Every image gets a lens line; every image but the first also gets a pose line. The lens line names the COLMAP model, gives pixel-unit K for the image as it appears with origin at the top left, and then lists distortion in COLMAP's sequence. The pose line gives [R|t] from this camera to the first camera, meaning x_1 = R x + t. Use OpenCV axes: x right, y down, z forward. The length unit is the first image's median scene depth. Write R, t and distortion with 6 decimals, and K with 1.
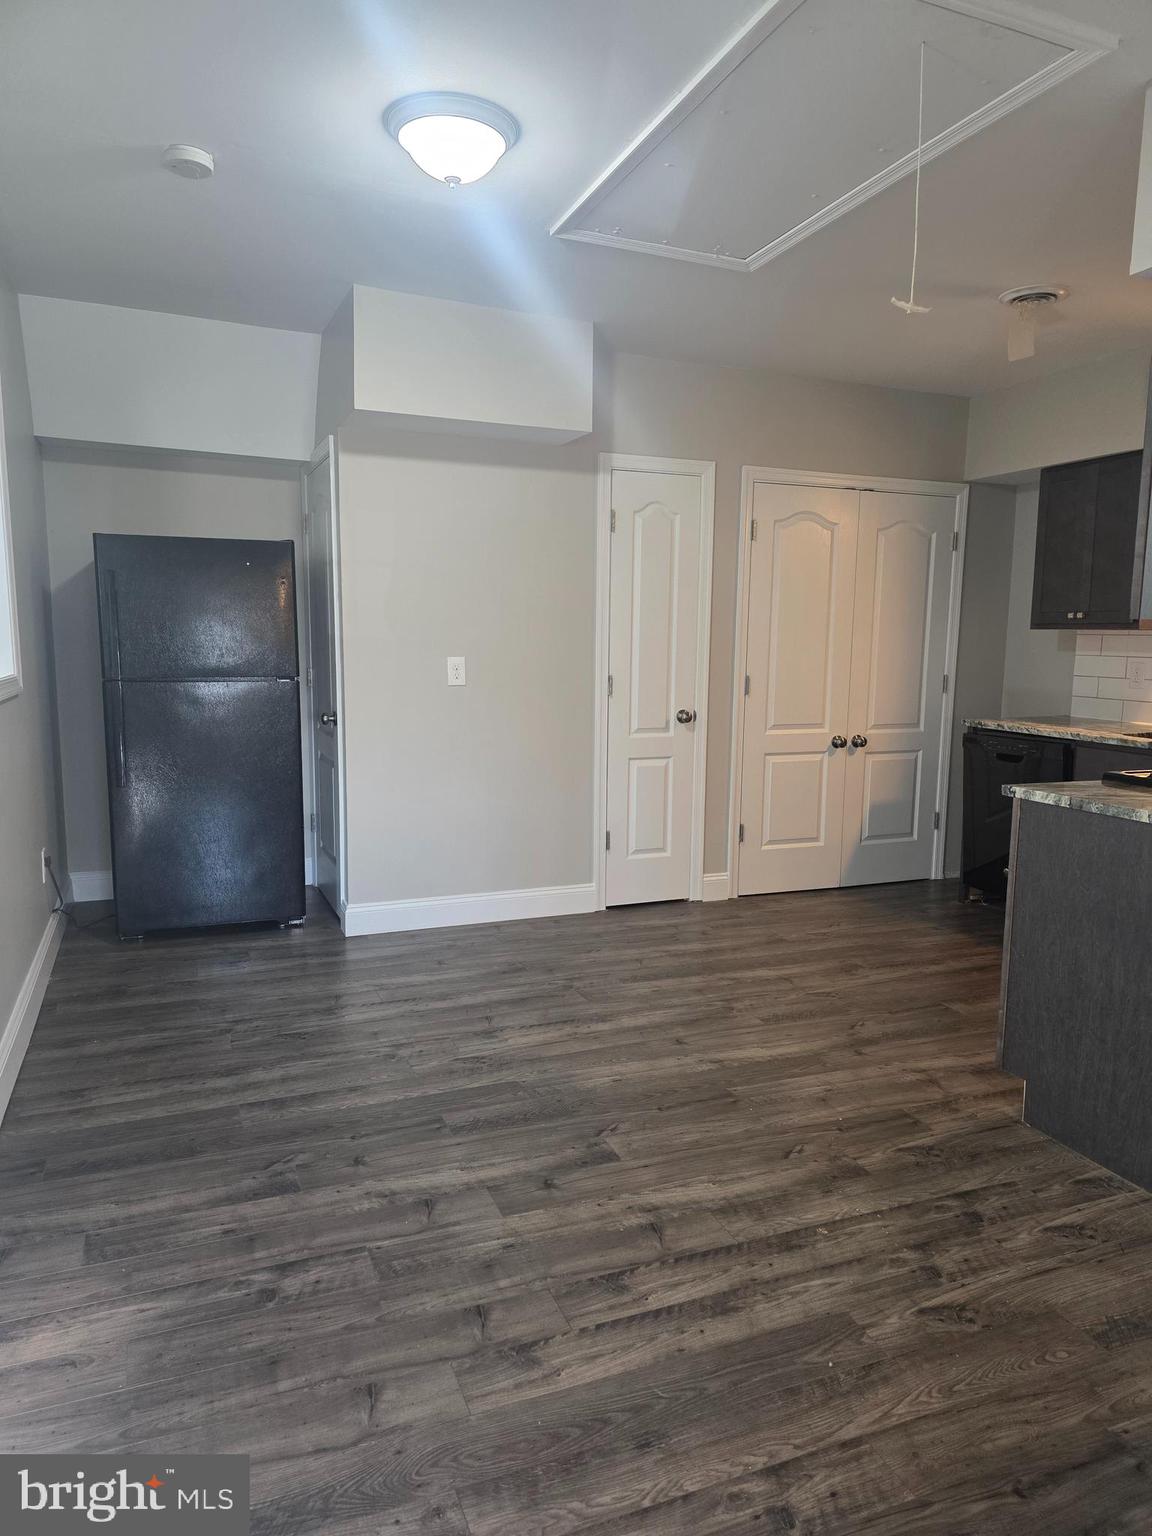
lens RADIAL K [[1022.8, 0, 597.1], [0, 1022.8, 768.0], [0, 0, 1]] dist [0.075592, -0.057489]
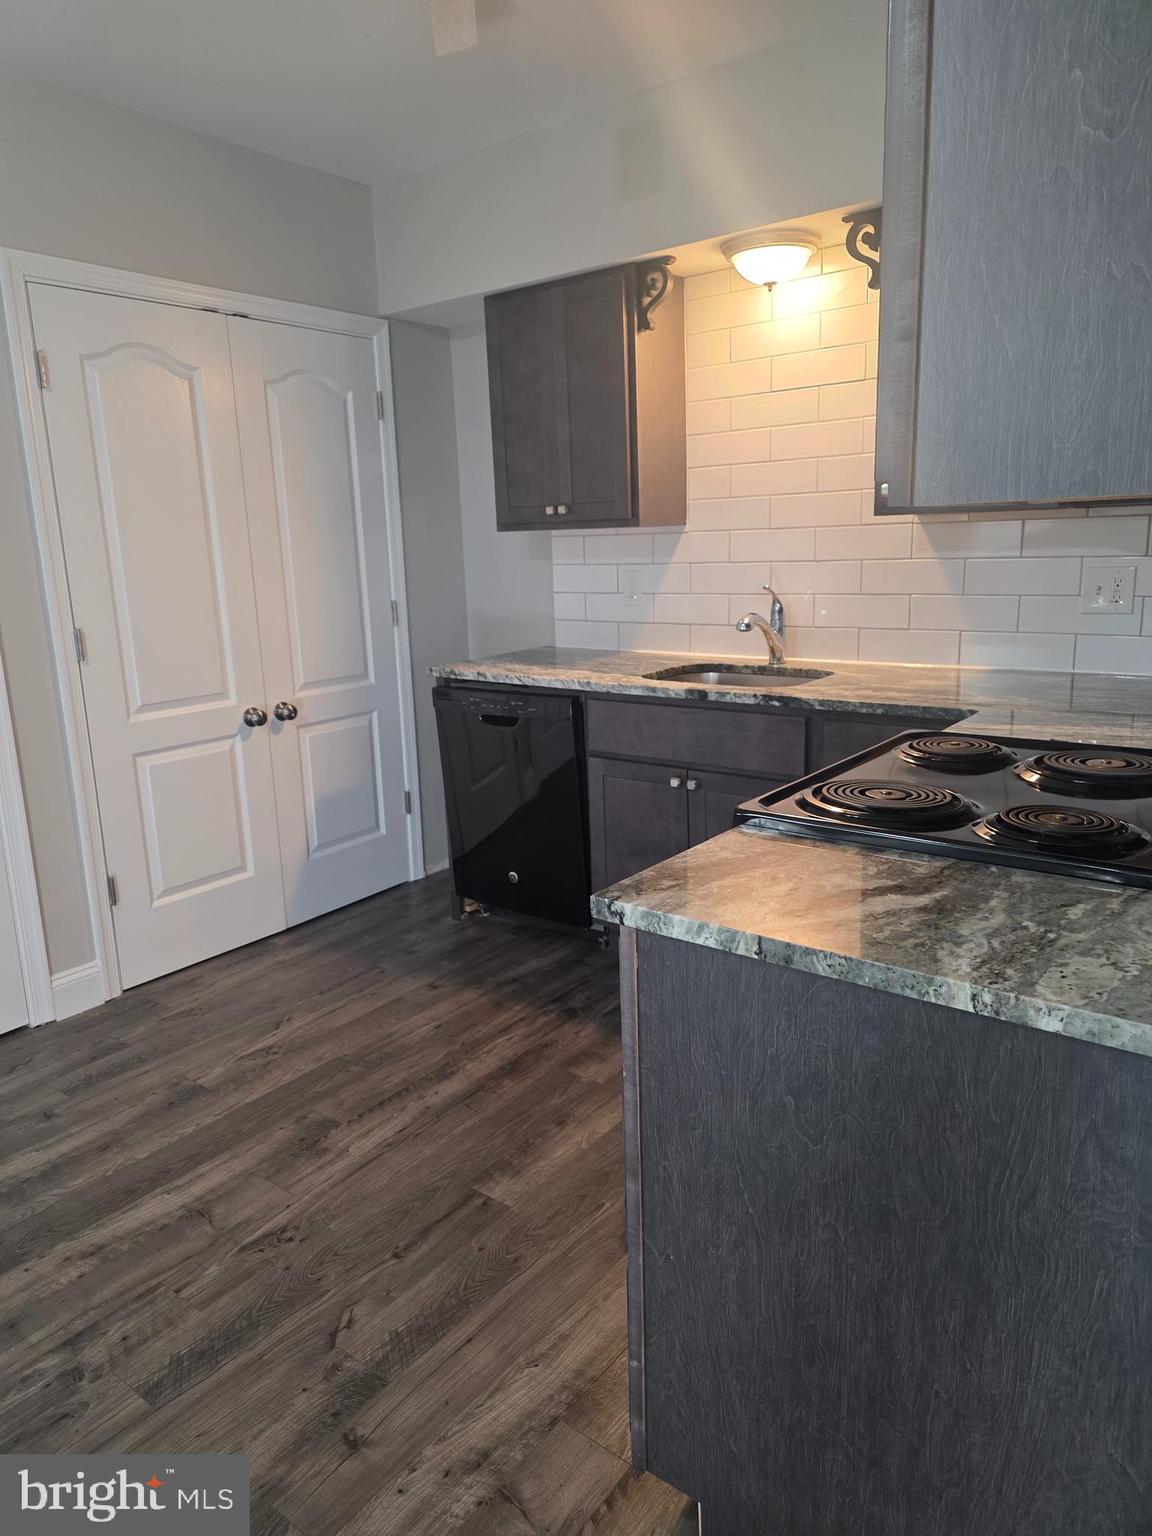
lens RADIAL K [[1020.3, 0, 561.4], [0, 1020.3, 764.4], [0, 0, 1]] dist [0.058679, -0.061020]
pose [[0.873623, -0.151789, 0.462324, 0.107038], [0.111029, 0.987220, 0.114316, -0.052464], [-0.473767, -0.048538, 0.879311, 0.356332]]
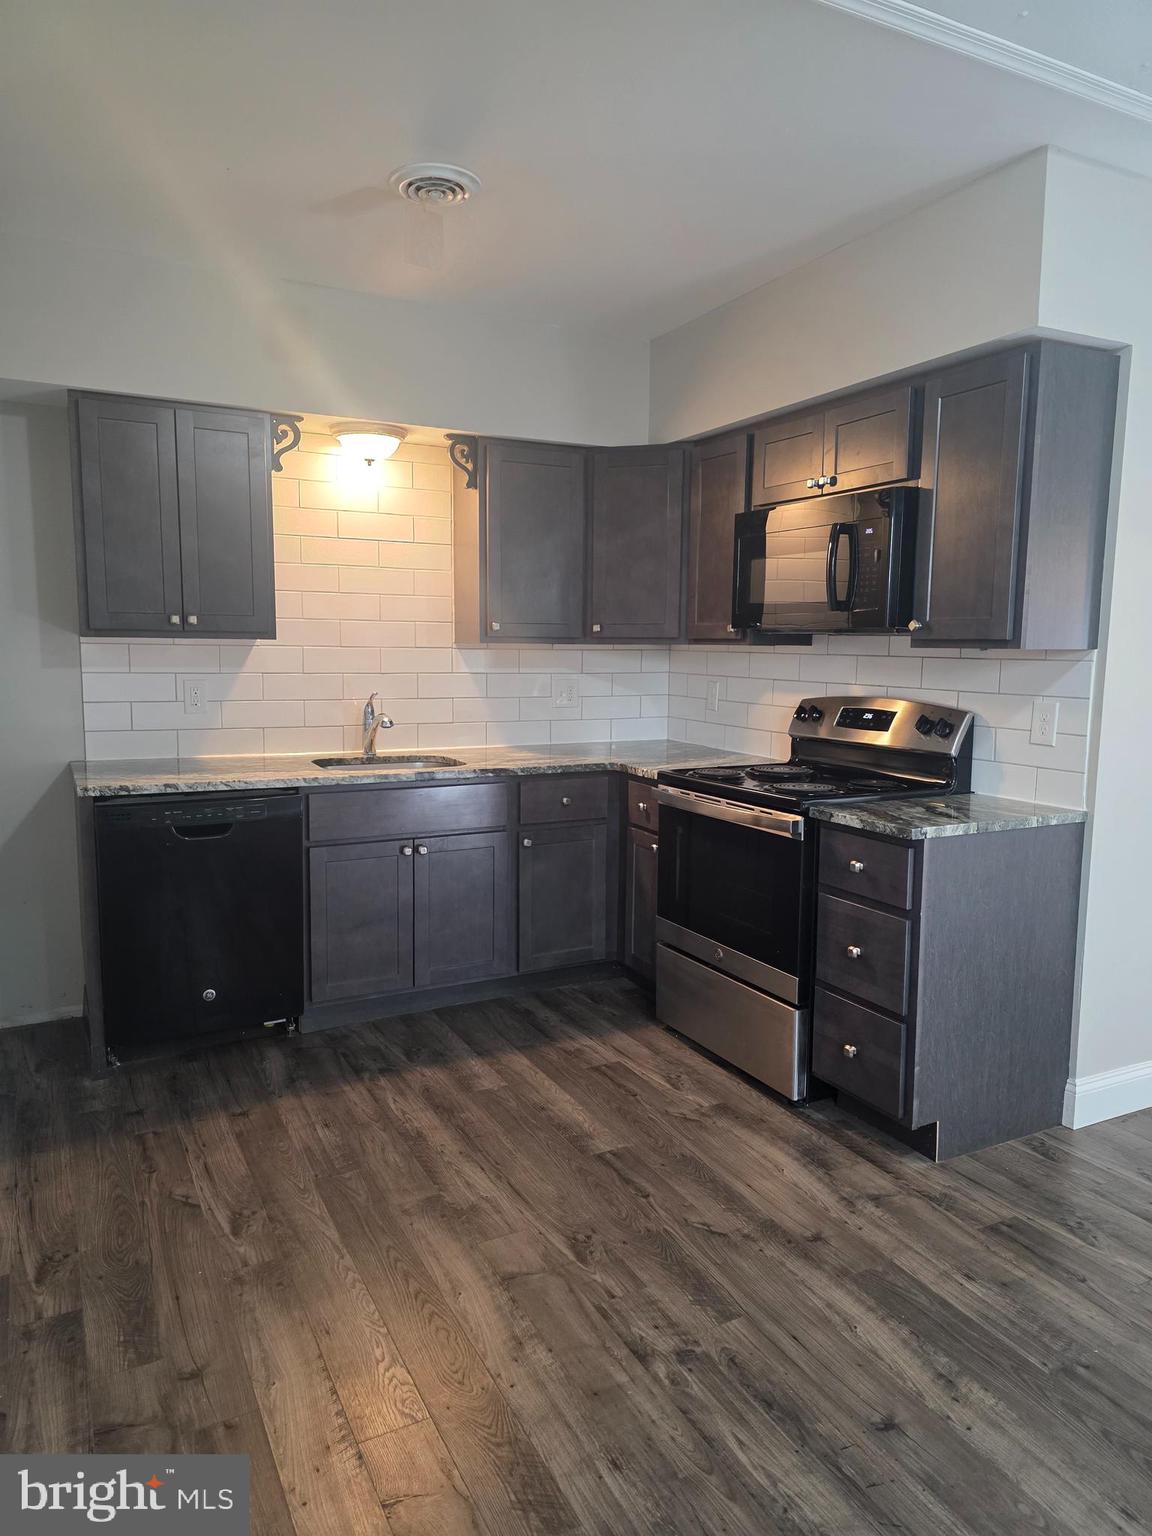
lens RADIAL K [[1020.3, 0, 561.4], [0, 1020.3, 764.4], [0, 0, 1]] dist [0.058679, -0.061020]
pose [[-0.071540, -0.136508, 0.988052, -0.265499], [0.116812, 0.982627, 0.144216, -0.116731], [-0.990574, 0.125733, -0.054351, 0.767360]]
